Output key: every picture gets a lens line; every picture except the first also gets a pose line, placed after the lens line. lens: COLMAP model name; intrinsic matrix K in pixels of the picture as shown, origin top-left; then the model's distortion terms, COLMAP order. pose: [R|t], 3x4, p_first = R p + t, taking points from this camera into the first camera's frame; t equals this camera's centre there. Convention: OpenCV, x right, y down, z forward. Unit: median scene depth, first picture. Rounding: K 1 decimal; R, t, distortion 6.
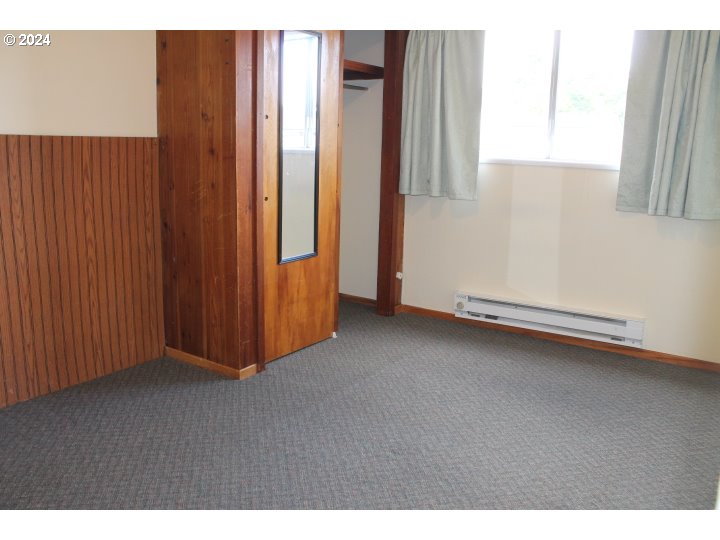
lens RADIAL K [[610.6, 0, 353.5], [0, 610.6, 264.0], [0, 0, 1]] dist [-0.152362, 0.119501]
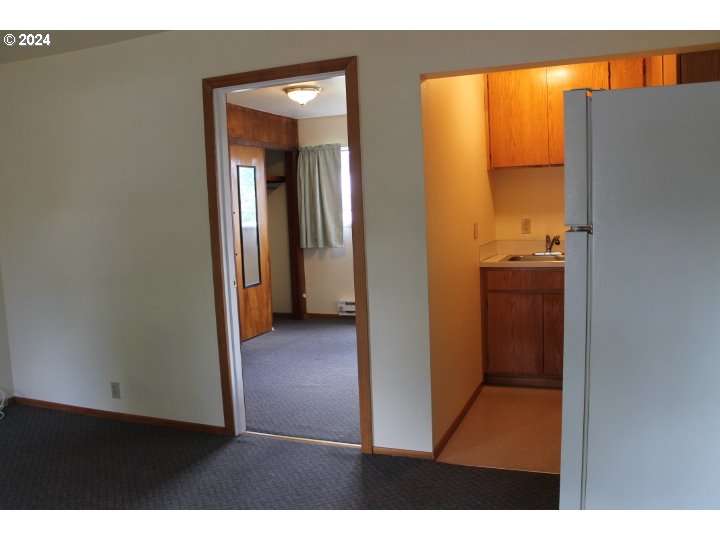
lens RADIAL K [[610.6, 0, 358.4], [0, 610.6, 271.8], [0, 0, 1]] dist [-0.152362, 0.119501]
pose [[0.974597, -0.084908, 0.207248, -0.143843], [0.104165, 0.991021, -0.083828, 0.127377], [-0.198269, 0.103287, 0.974690, -0.800502]]
